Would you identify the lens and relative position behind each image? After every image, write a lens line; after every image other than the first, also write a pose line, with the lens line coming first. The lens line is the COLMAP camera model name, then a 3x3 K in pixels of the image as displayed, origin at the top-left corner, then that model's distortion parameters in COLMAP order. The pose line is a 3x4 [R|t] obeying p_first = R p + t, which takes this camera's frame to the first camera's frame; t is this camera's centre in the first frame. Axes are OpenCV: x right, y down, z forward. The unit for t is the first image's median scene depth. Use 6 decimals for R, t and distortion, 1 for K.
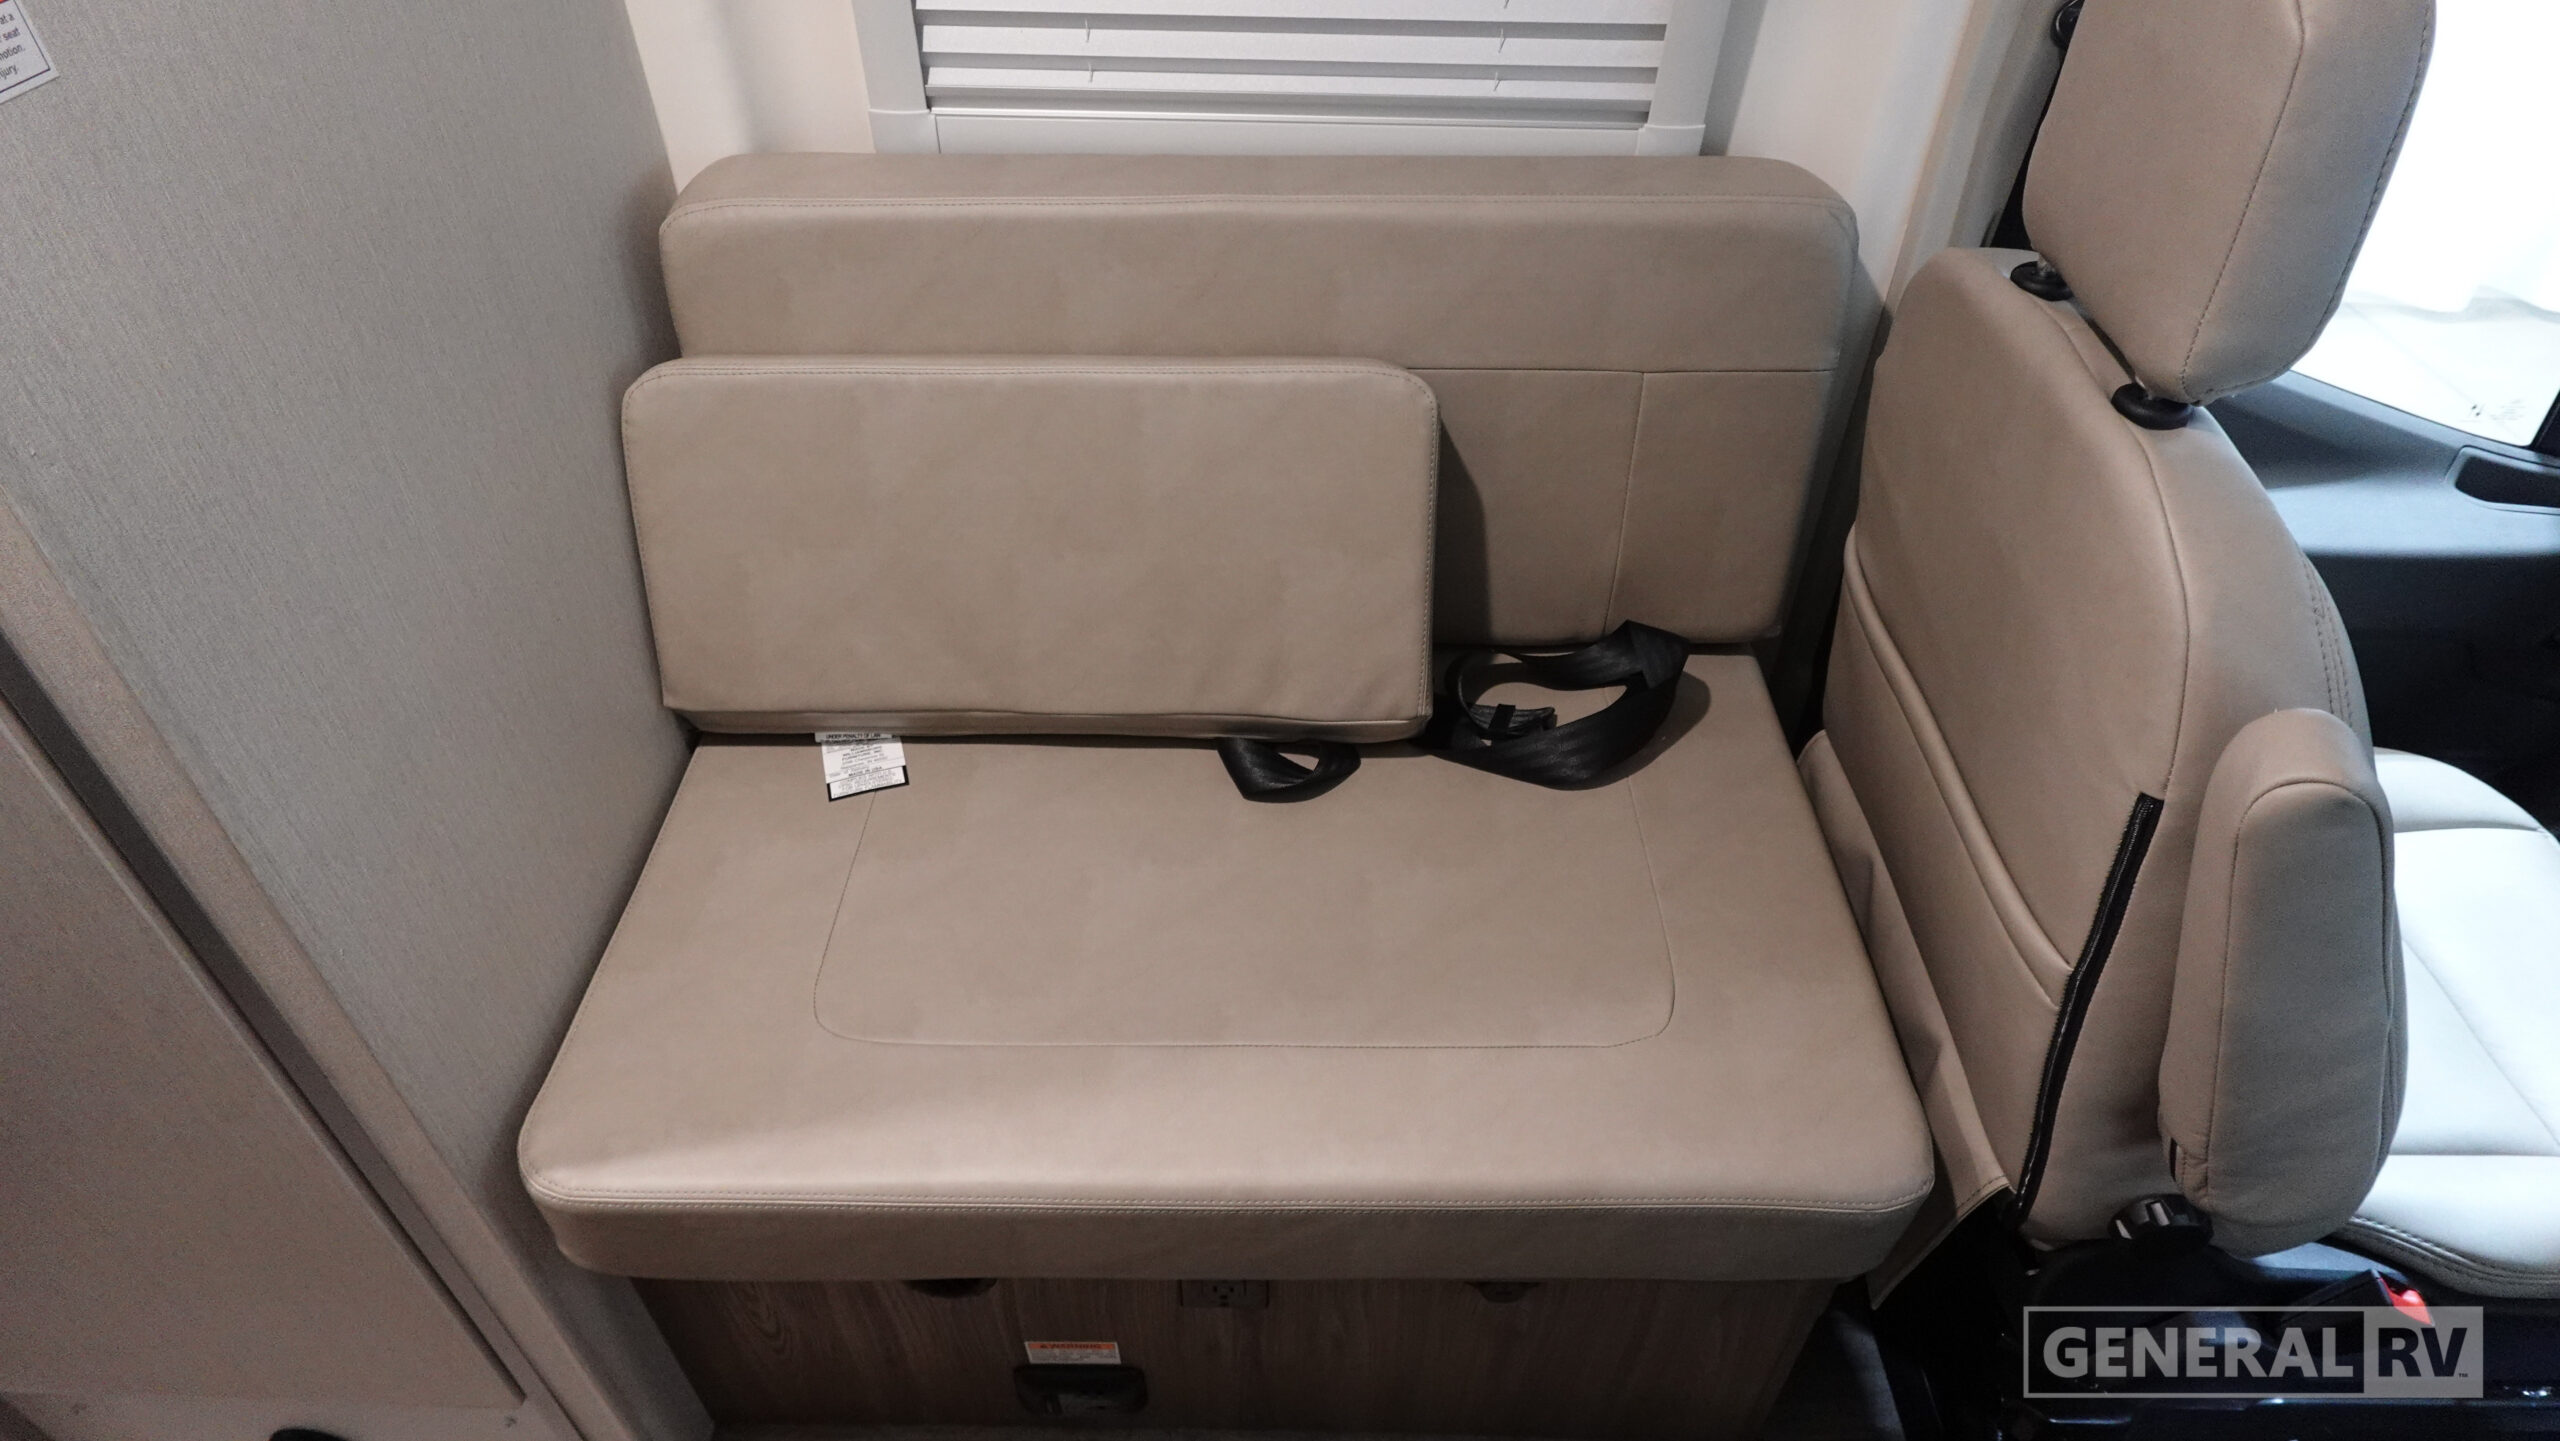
lens RADIAL K [[1459.7, 0, 1280.0], [0, 1459.7, 729.6], [0, 0, 1]] dist [-0.010591, 0.006303]
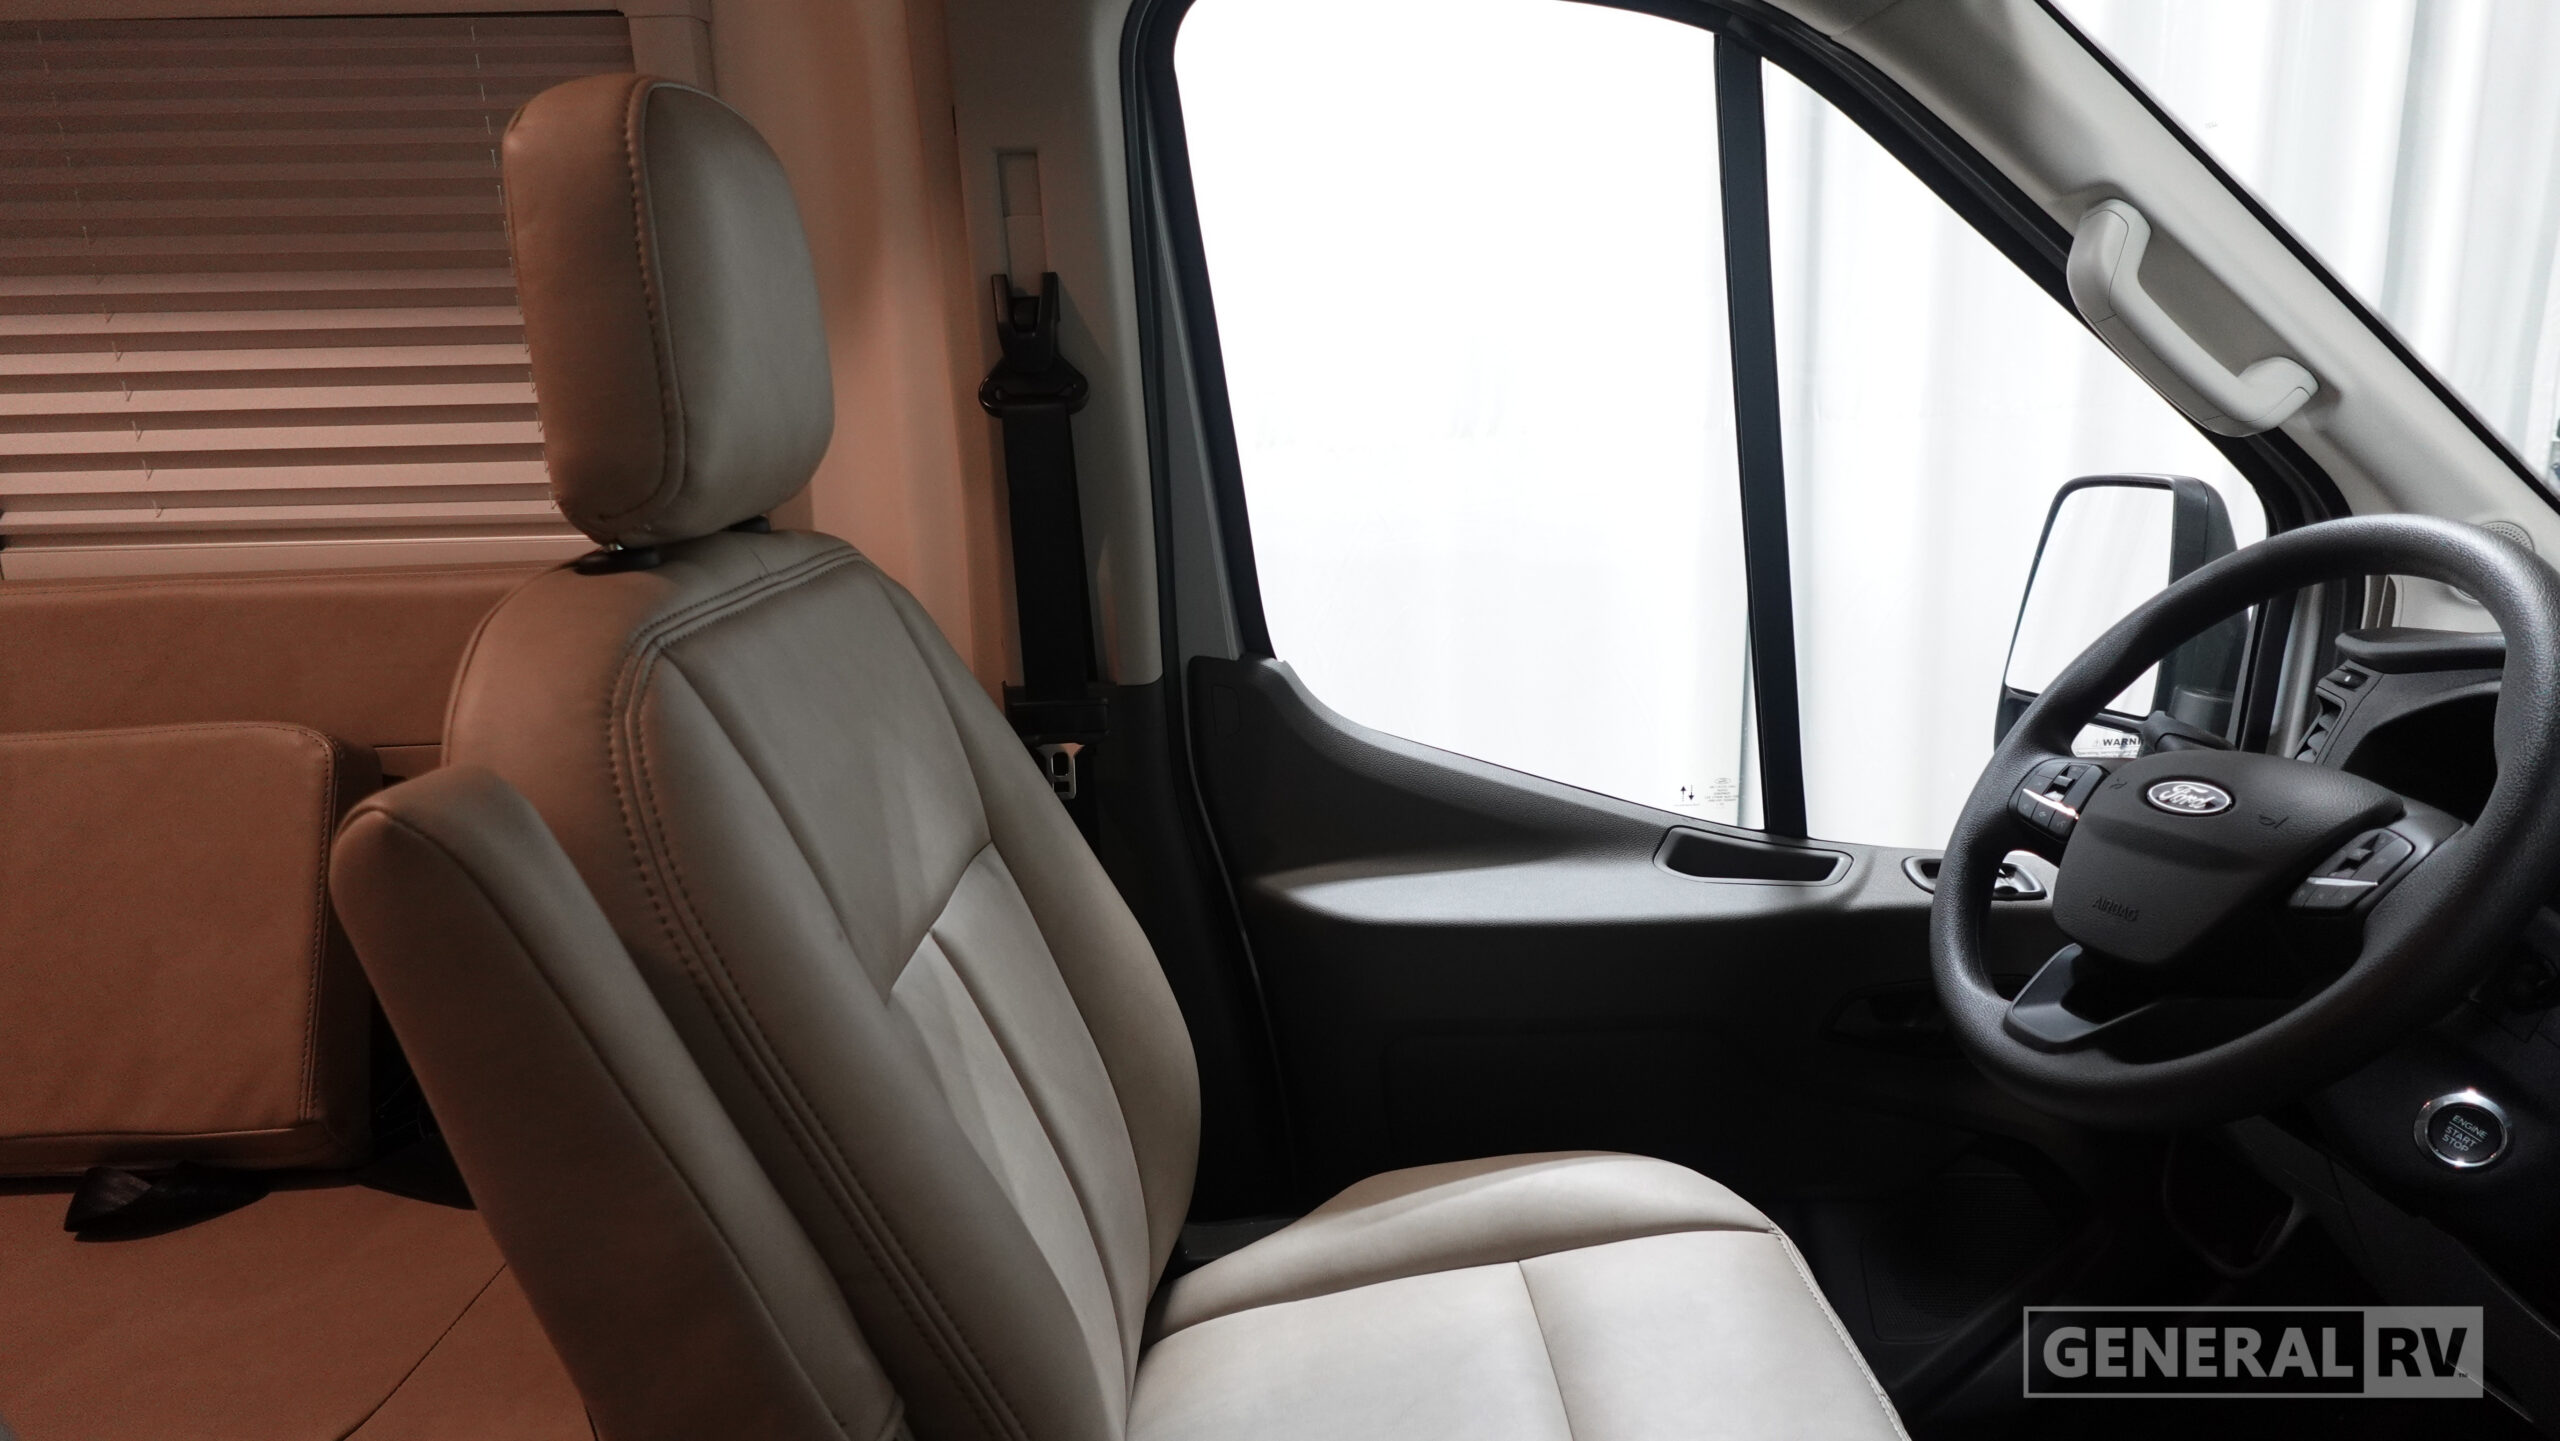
lens RADIAL K [[1459.7, 0, 1282.5], [0, 1459.7, 708.8], [0, 0, 1]] dist [-0.010591, 0.006303]
pose [[0.998875, -0.044027, 0.017599, 0.621866], [0.047113, 0.879861, -0.472889, 0.194212], [0.005335, 0.473187, 0.880946, 0.152181]]
